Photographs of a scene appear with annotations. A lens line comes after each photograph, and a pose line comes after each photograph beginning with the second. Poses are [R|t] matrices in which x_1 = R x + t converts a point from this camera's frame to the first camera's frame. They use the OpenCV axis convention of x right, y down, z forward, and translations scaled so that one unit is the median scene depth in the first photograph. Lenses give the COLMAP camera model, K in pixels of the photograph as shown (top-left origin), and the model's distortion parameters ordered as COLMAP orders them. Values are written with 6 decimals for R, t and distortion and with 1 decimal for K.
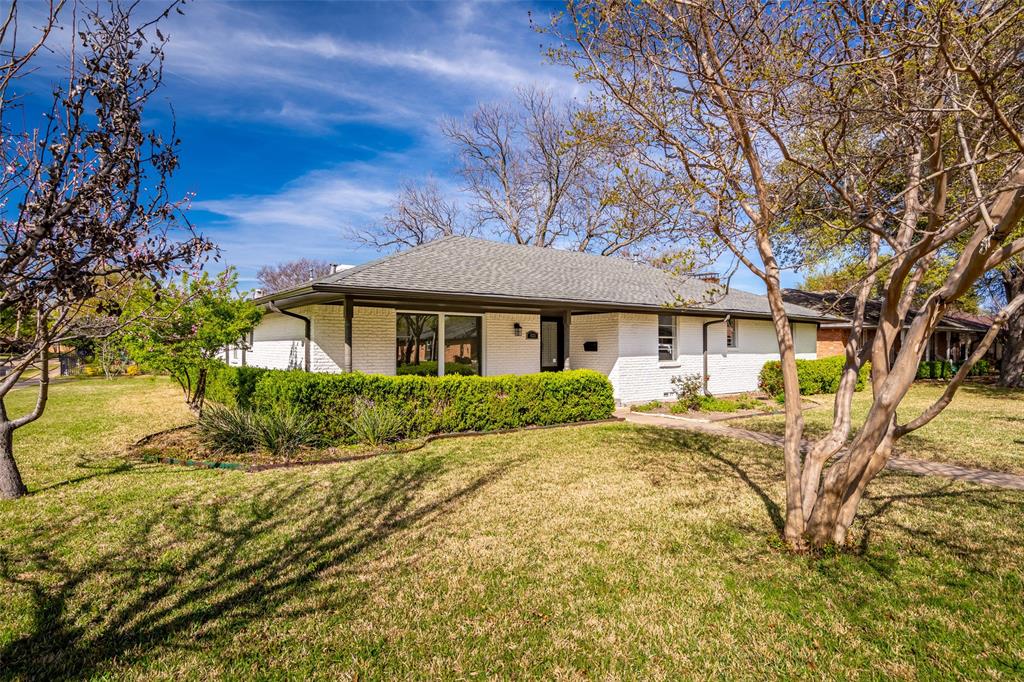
lens RADIAL K [[561.1, 0, 516.0], [0, 561.1, 342.1], [0, 0, 1]] dist [-0.001900, -0.000040]
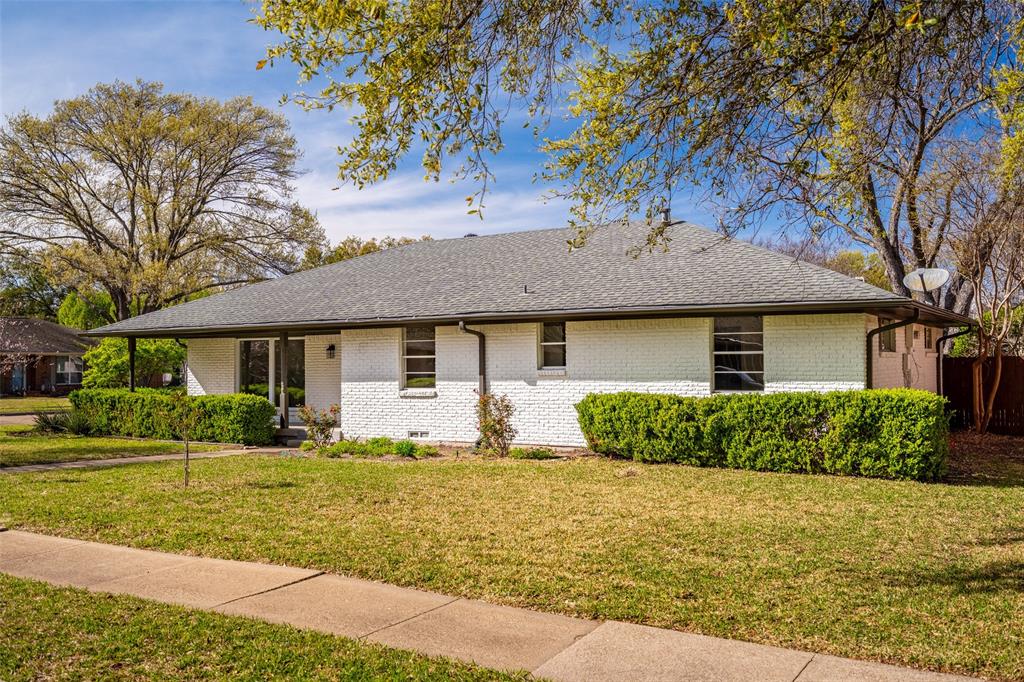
lens RADIAL K [[991.3, 0, 512.7], [0, 991.3, 336.9], [0, 0, 1]] dist [-0.074108, 0.000000]
pose [[0.376855, -0.027613, -0.925861, 1.580676], [0.018785, 0.999578, -0.022166, -0.004157], [0.926082, -0.009039, 0.377215, 0.641319]]
